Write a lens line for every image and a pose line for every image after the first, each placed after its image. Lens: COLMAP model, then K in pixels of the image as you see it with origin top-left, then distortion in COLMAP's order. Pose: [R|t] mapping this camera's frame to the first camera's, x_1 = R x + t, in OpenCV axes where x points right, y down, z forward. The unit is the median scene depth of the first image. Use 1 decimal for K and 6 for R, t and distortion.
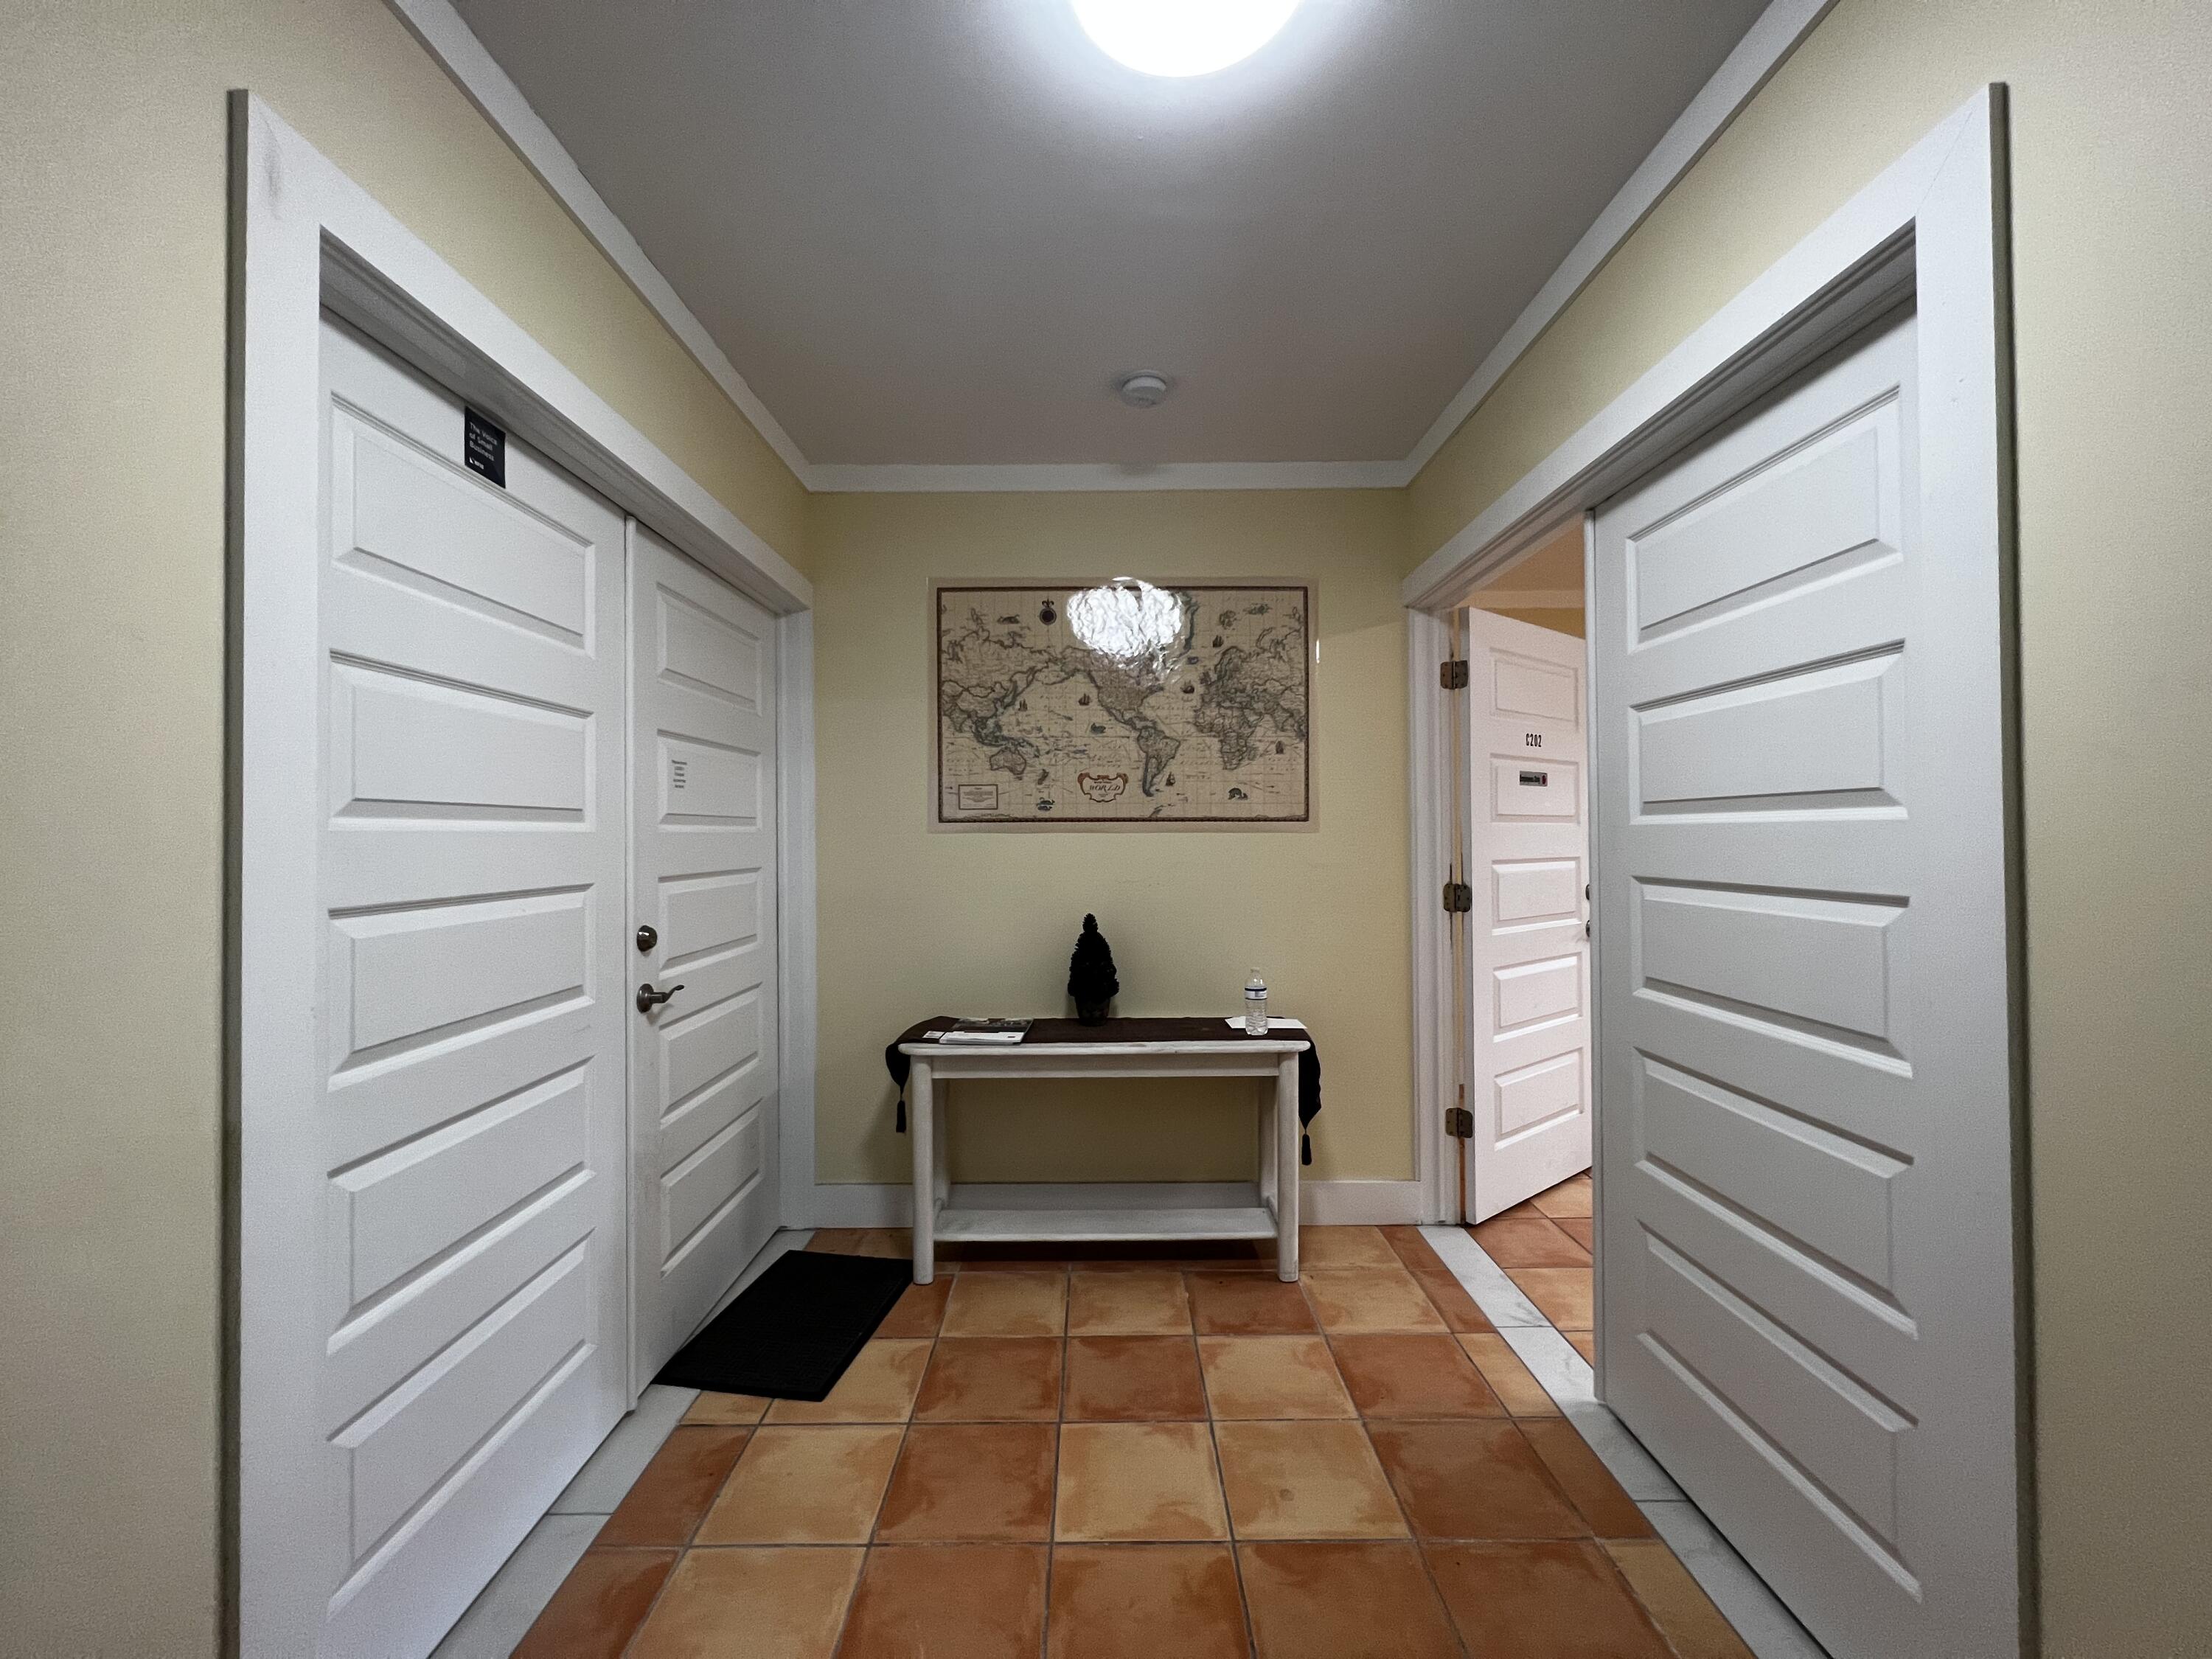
lens RADIAL K [[883.7, 0, 1113.6], [0, 883.7, 824.1], [0, 0, 1]] dist [0.000342, 0.000773]
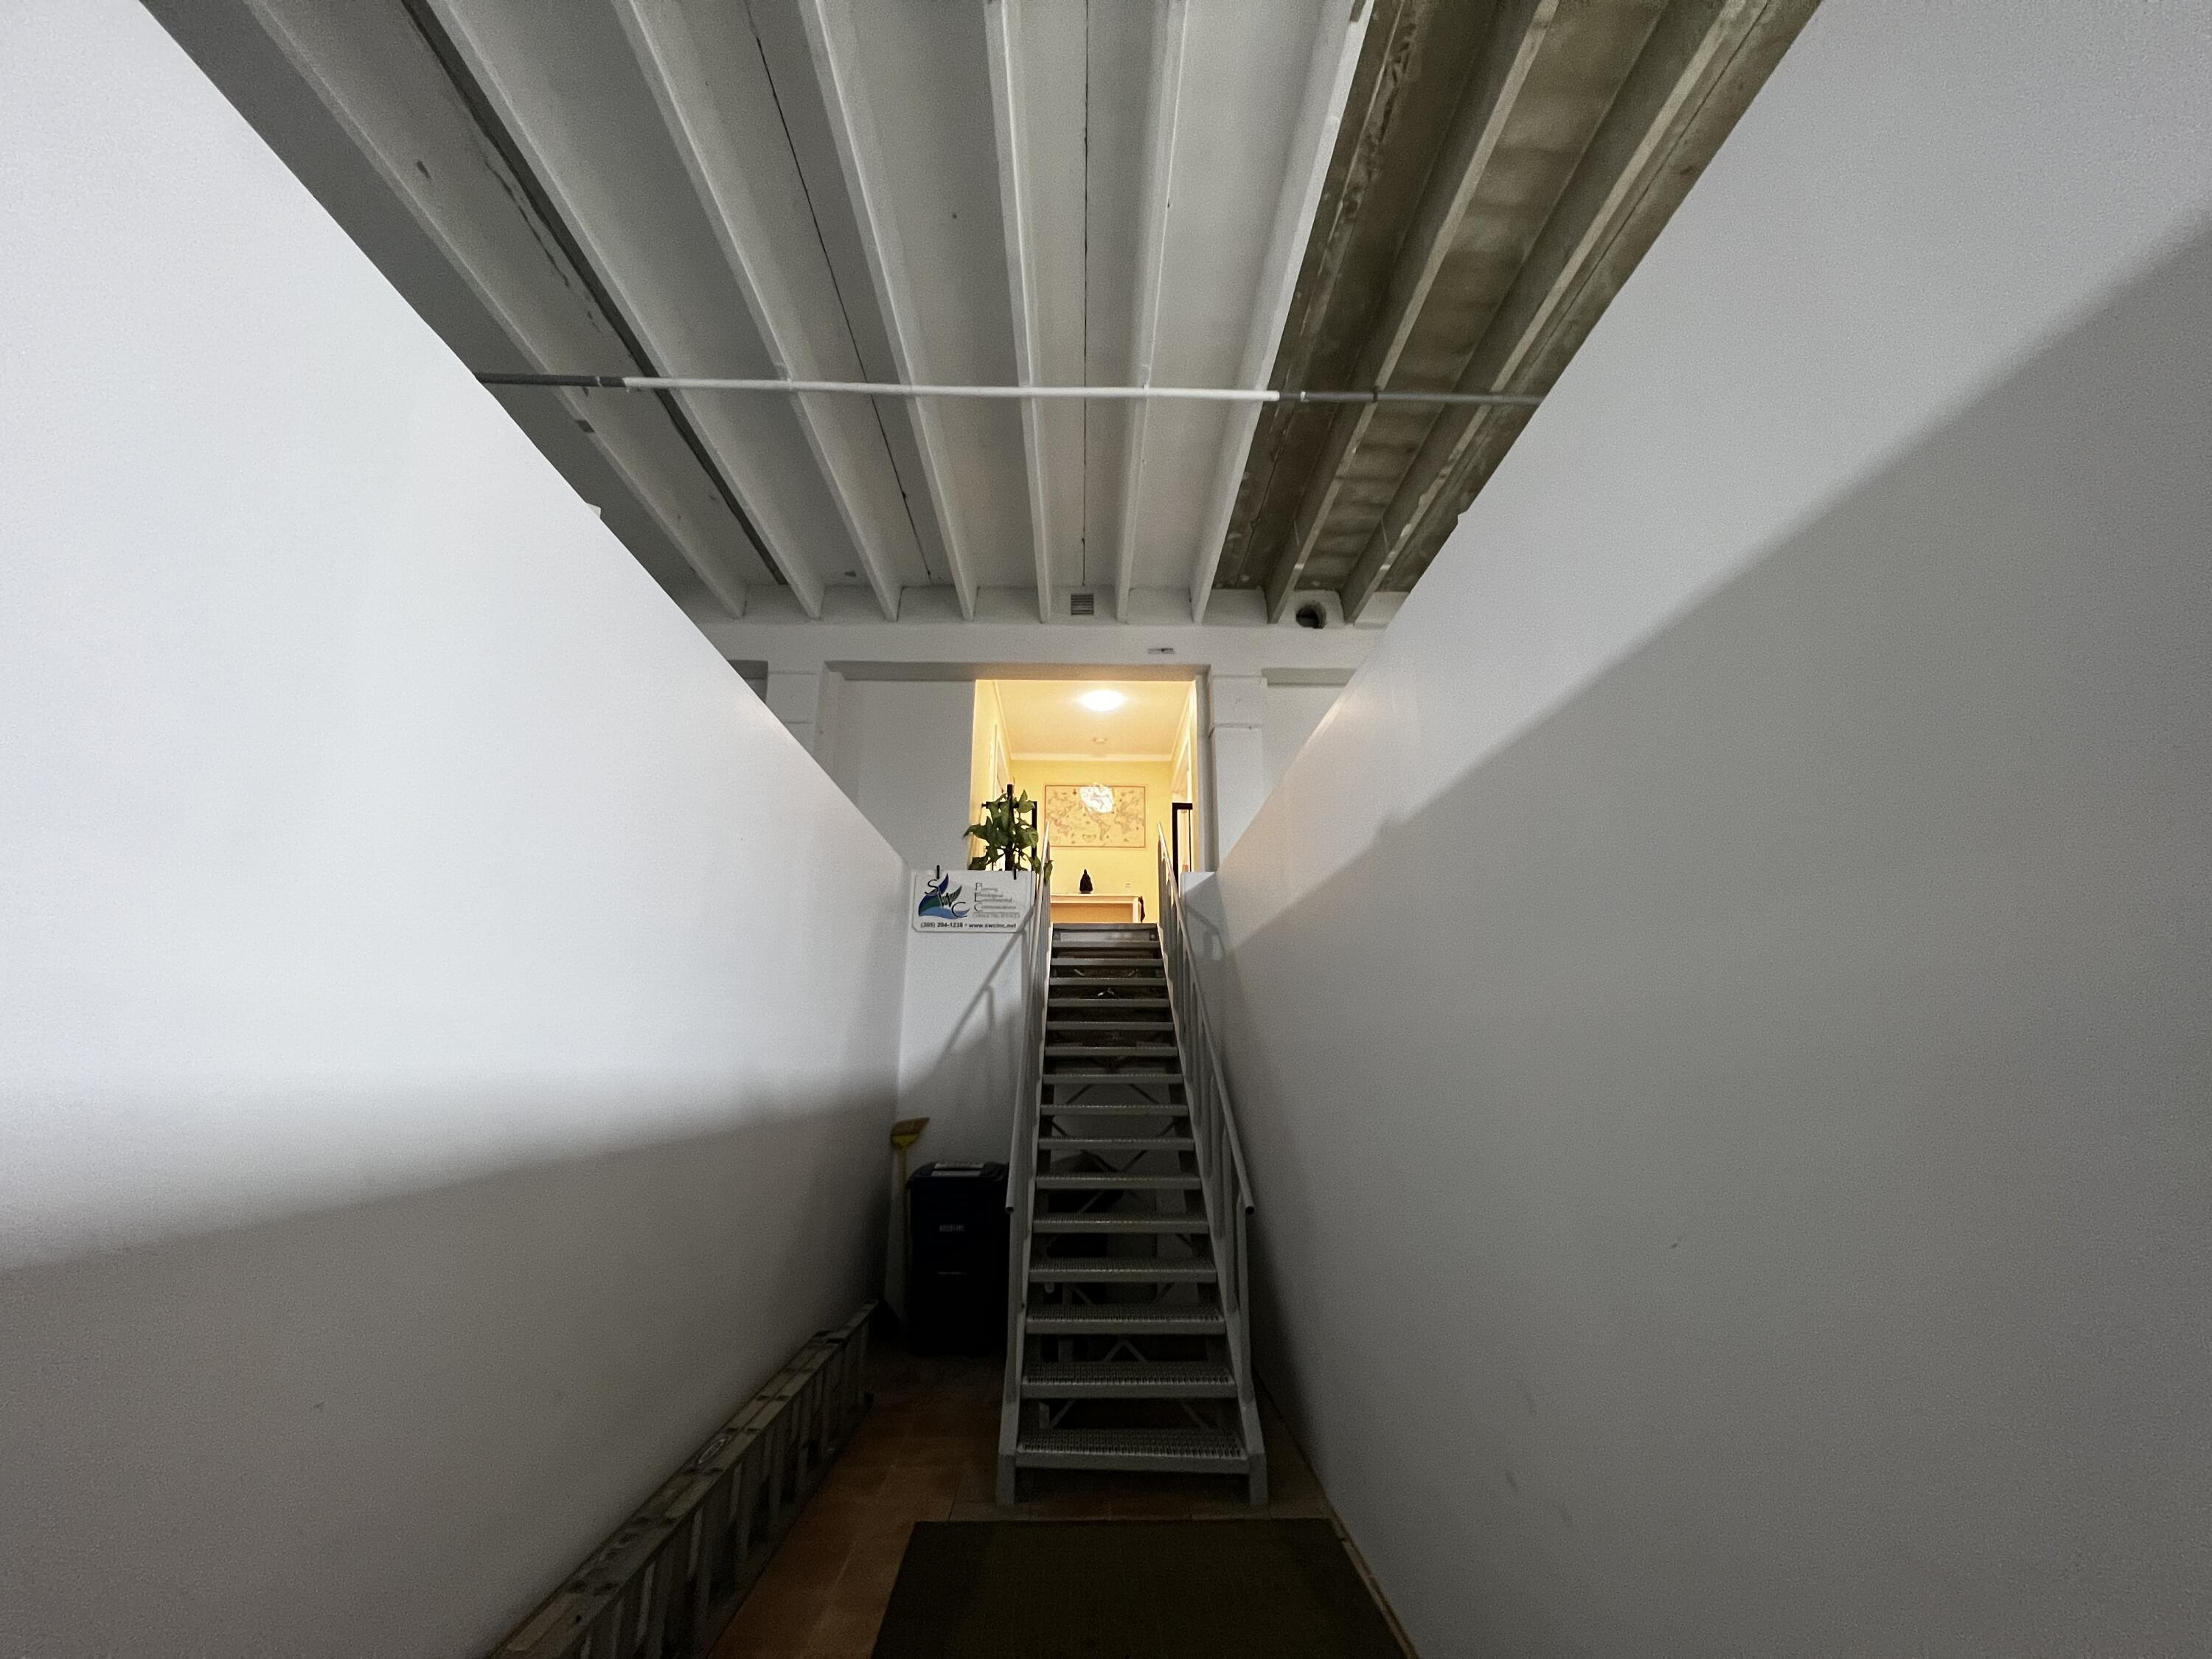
lens RADIAL K [[883.7, 0, 1101.6], [0, 883.7, 828.6], [0, 0, 1]] dist [0.000342, 0.000773]
pose [[0.999567, 0.017339, 0.023764, -0.048530], [-0.010931, 0.968909, -0.247178, 0.826155], [-0.027311, 0.246811, 0.968679, -2.561924]]
